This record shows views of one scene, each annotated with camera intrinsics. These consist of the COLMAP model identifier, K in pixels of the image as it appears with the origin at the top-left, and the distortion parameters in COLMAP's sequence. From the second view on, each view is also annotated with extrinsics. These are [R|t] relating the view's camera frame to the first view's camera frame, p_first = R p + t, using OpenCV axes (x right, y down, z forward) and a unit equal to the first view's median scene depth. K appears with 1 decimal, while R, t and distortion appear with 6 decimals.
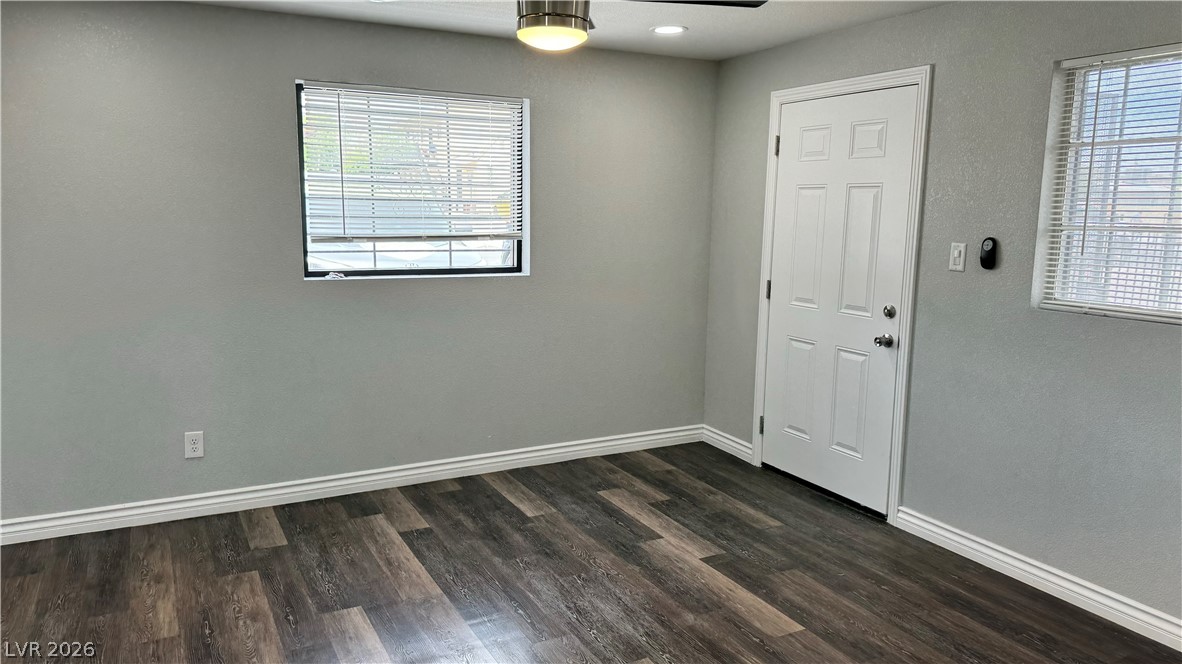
lens RADIAL K [[843.5, 0, 592.8], [0, 843.5, 332.6], [0, 0, 1]] dist [-0.012978, -0.004553]
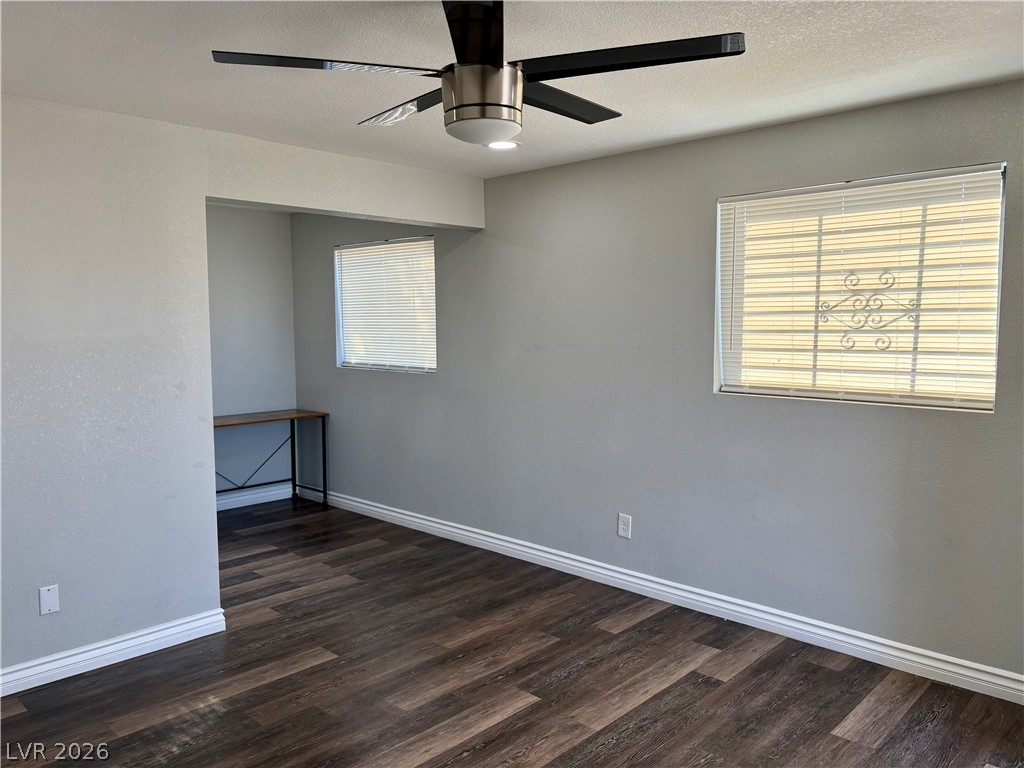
lens RADIAL K [[786.6, 0, 509.9], [0, 786.6, 387.4], [0, 0, 1]] dist [0.038771, -0.017447]
pose [[0.296825, 0.074287, -0.952038, 0.513374], [-0.132527, 0.990526, 0.035971, -0.076379], [0.945691, 0.115494, 0.303858, 0.503195]]
